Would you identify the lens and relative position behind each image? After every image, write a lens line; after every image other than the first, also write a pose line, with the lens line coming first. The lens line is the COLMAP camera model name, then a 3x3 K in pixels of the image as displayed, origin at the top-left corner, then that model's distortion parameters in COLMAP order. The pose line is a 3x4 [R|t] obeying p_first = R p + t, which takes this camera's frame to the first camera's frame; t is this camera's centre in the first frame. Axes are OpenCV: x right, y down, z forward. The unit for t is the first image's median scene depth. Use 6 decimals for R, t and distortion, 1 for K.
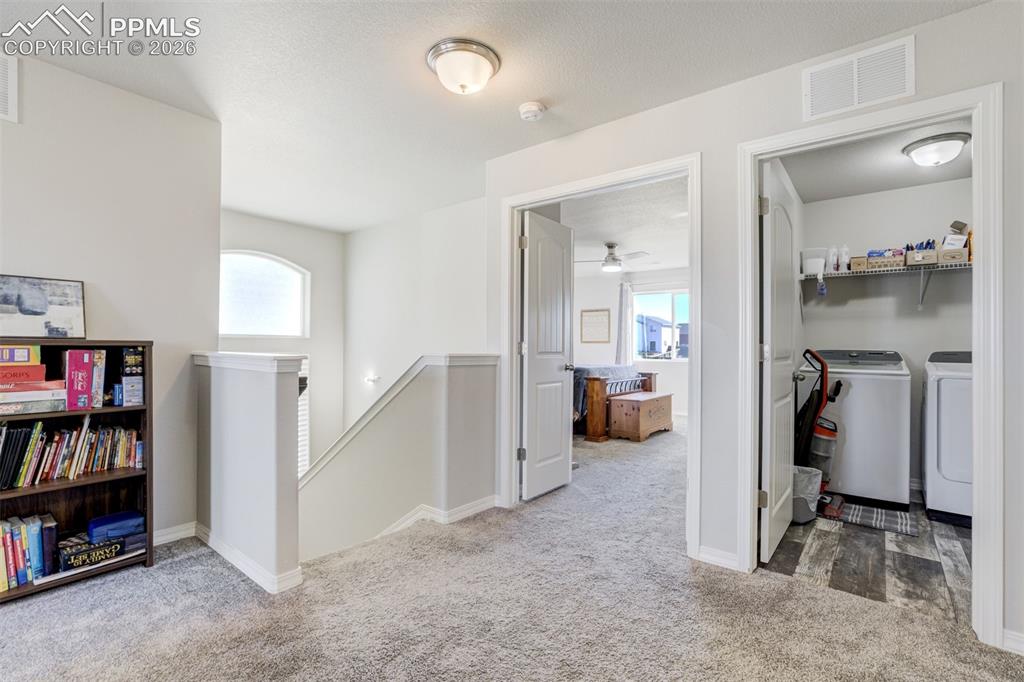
lens RADIAL K [[471.0, 0, 515.4], [0, 471.0, 343.1], [0, 0, 1]] dist [-0.026893, 0.006496]
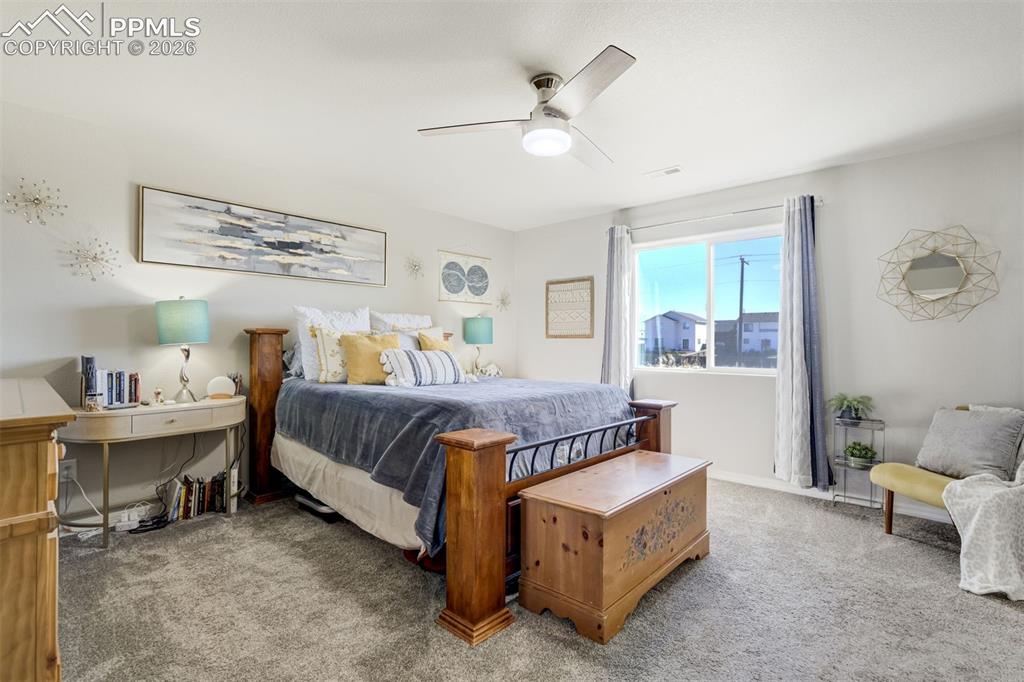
lens RADIAL K [[471.0, 0, 508.8], [0, 471.0, 341.7], [0, 0, 1]] dist [-0.026893, 0.006496]
pose [[0.996976, 0.004134, -0.077602, 0.183770], [-0.003962, 0.999989, 0.002369, 0.004123], [0.077611, -0.002055, 0.996982, 0.554309]]
